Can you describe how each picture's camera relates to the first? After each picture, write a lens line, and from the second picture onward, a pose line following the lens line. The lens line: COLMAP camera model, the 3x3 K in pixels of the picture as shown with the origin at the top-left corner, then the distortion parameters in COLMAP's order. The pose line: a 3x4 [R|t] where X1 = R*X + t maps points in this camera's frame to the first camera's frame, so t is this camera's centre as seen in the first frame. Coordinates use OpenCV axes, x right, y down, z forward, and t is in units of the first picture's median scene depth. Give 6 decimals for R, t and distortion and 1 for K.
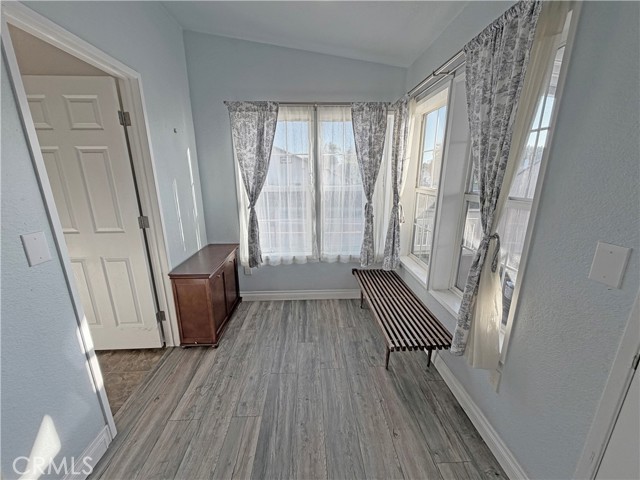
lens RADIAL K [[254.3, 0, 318.3], [0, 254.3, 240.6], [0, 0, 1]] dist [-0.001803, -0.000342]
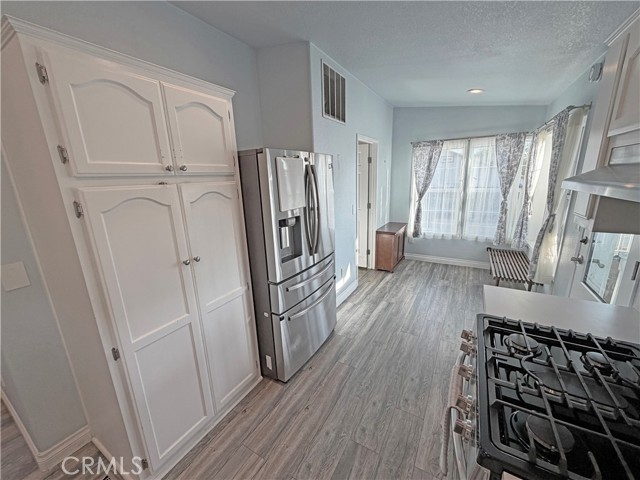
lens RADIAL K [[254.3, 0, 318.3], [0, 254.3, 240.6], [0, 0, 1]] dist [-0.001803, -0.000342]
pose [[0.839715, 0.108746, -0.532028, 0.107375], [-0.109146, 0.993548, 0.030811, 0.154248], [0.531946, 0.032197, 0.846166, -0.803878]]
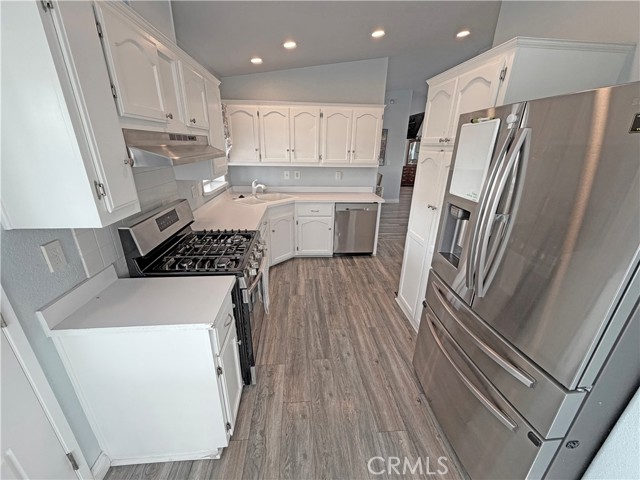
lens RADIAL K [[254.3, 0, 318.3], [0, 254.3, 240.6], [0, 0, 1]] dist [-0.001803, -0.000342]
pose [[-0.999127, 0.005143, -0.041461, -0.027714], [-0.019810, 0.815424, 0.578525, -0.118410], [0.036784, 0.578841, -0.814610, 0.202554]]
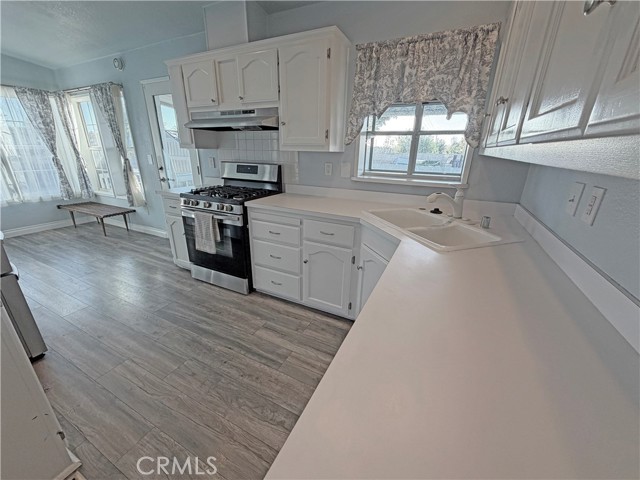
lens RADIAL K [[254.3, 0, 318.3], [0, 254.3, 240.6], [0, 0, 1]] dist [-0.001803, -0.000342]
pose [[0.480533, -0.285438, 0.829224, -0.465574], [0.203047, 0.956068, 0.211436, 0.345448], [-0.853147, 0.066770, 0.517380, -1.147274]]
